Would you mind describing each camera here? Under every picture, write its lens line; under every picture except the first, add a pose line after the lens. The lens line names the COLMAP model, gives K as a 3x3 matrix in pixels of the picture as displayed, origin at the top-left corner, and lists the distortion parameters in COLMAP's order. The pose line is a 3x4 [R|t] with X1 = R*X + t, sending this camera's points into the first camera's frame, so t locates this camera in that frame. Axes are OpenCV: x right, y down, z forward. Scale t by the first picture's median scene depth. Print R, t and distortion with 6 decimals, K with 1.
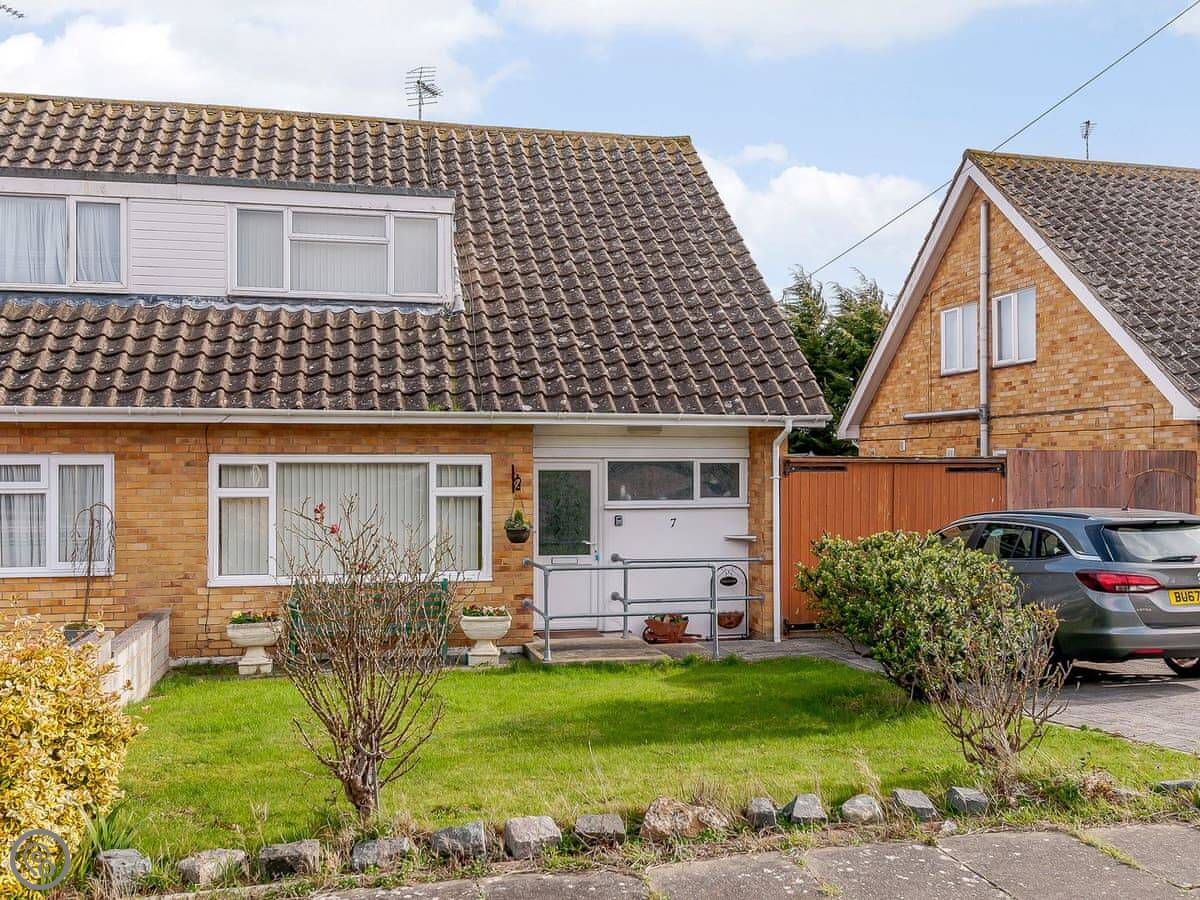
lens RADIAL K [[1093.2, 0, 600.0], [0, 1093.2, 450.0], [0, 0, 1]] dist [0.002836, -0.000204]
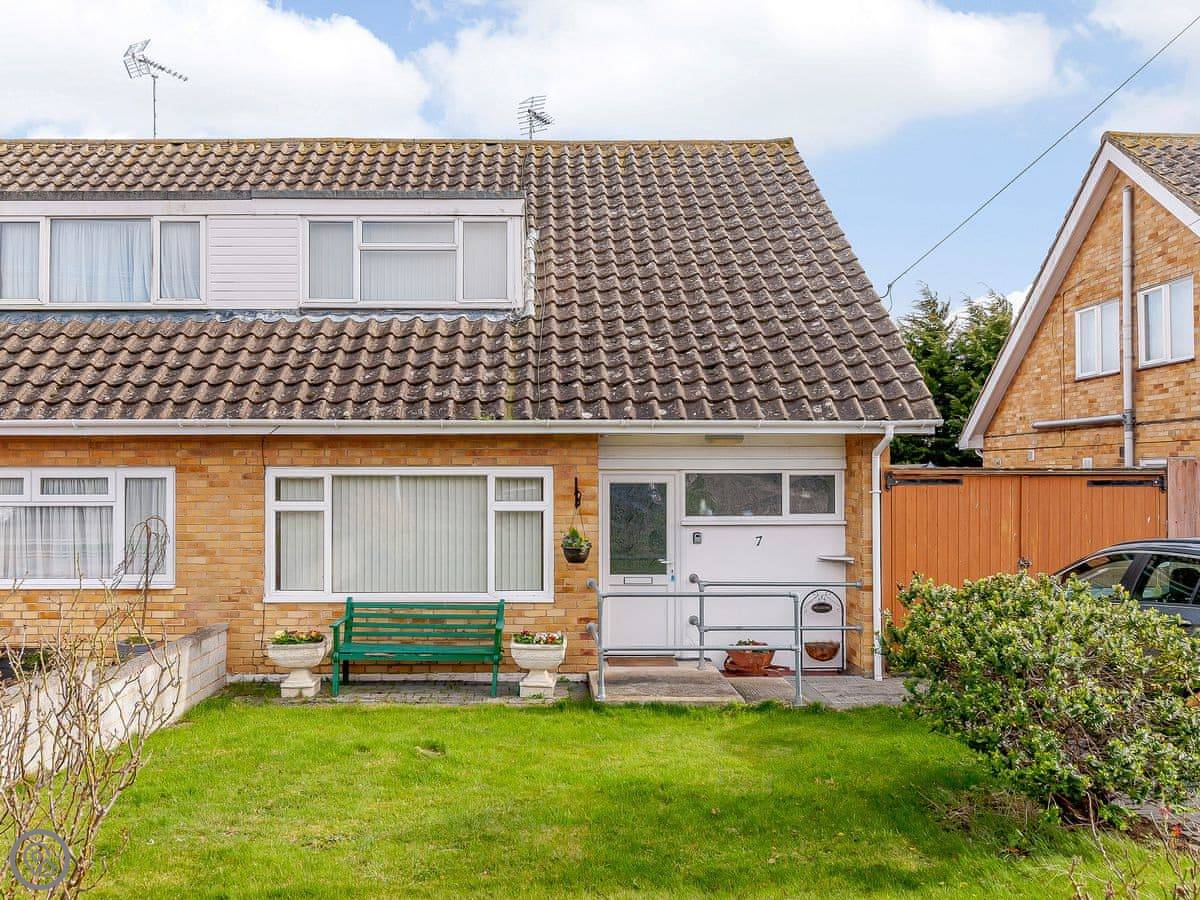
lens RADIAL K [[840.0, 0, 599.6], [0, 840.0, 457.4], [0, 0, 1]] dist [-0.001032, 0.002967]
pose [[0.979113, -0.004373, -0.203270, 0.082108], [0.003372, 0.999980, -0.005268, 0.000306], [0.203289, 0.004472, 0.979109, 0.298886]]
